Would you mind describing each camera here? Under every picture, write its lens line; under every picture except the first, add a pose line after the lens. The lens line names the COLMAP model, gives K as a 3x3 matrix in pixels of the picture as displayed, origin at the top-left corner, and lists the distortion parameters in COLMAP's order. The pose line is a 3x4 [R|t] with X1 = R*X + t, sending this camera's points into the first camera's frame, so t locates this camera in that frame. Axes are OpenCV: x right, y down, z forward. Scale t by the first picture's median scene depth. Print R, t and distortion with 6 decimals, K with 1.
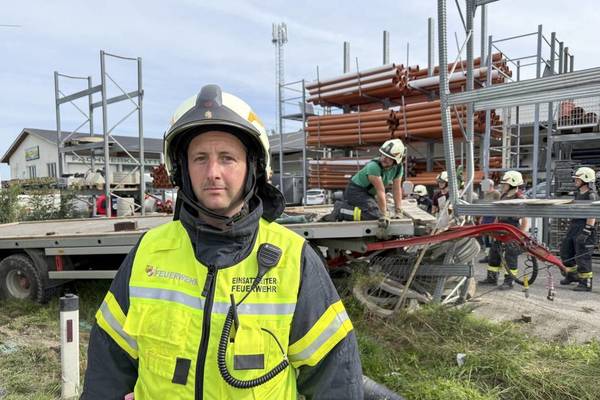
lens RADIAL K [[424.6, 0, 296.1], [0, 424.6, 222.6], [0, 0, 1]] dist [0.107562, -0.180607]
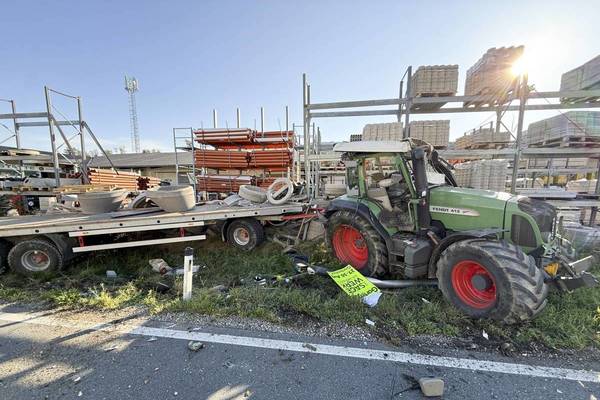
lens RADIAL K [[237.5, 0, 298.1], [0, 237.5, 224.0], [0, 0, 1]] dist [0.000626, 0.000408]
pose [[0.833256, -0.065640, 0.548977, -0.197245], [0.033769, 0.997116, 0.067966, 0.001832], [-0.551855, -0.038095, 0.833069, -0.049355]]
